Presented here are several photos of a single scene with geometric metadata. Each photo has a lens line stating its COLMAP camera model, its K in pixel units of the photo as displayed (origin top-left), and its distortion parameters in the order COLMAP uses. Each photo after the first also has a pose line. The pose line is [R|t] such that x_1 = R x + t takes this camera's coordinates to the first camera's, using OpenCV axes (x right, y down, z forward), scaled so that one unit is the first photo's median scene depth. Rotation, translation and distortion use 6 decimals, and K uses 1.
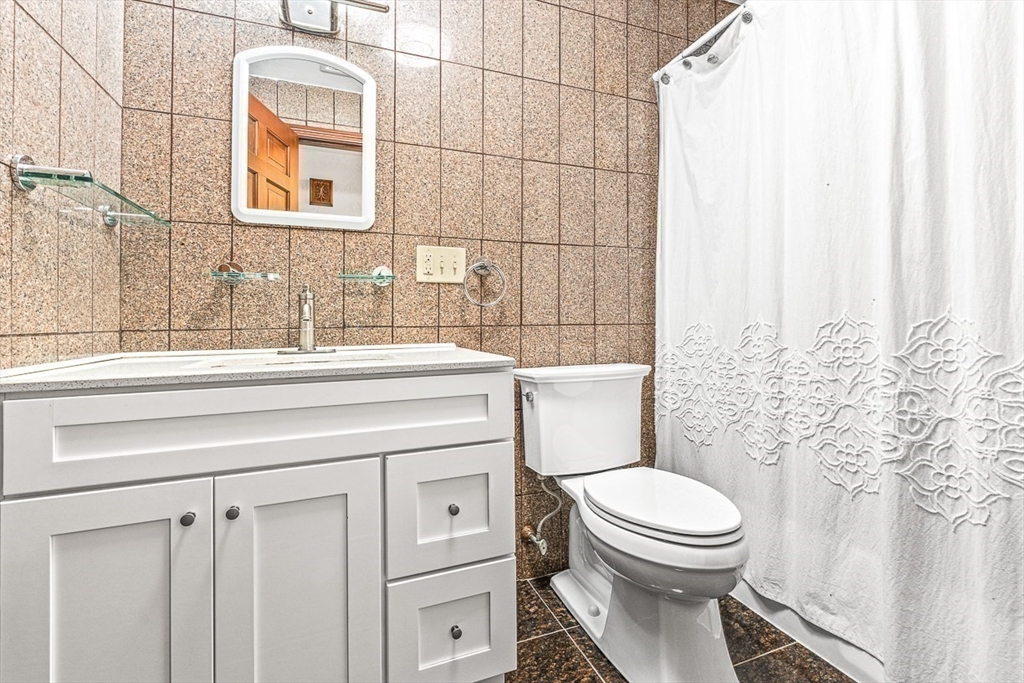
lens RADIAL K [[458.4, 0, 510.0], [0, 458.4, 336.8], [0, 0, 1]] dist [0.000047, -0.001926]
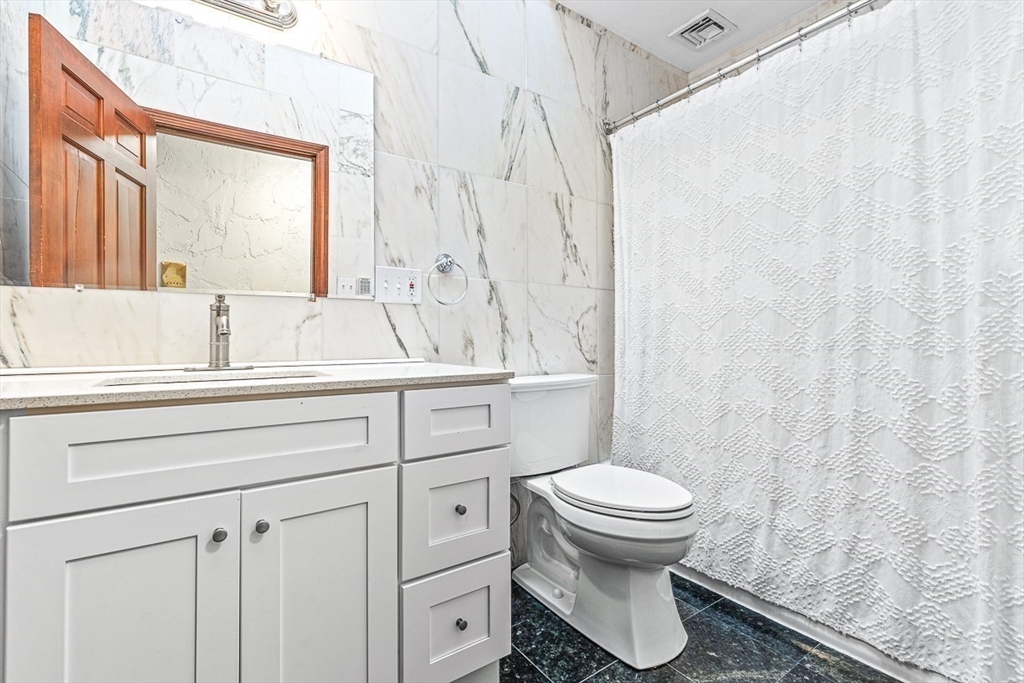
lens RADIAL K [[458.4, 0, 515.7], [0, 458.4, 338.9], [0, 0, 1]] dist [0.000047, -0.001926]
pose [[0.966624, 0.007071, 0.256101, -0.266306], [0.000957, 0.999512, -0.031209, 0.009978], [-0.256196, 0.030412, 0.966146, -0.085177]]
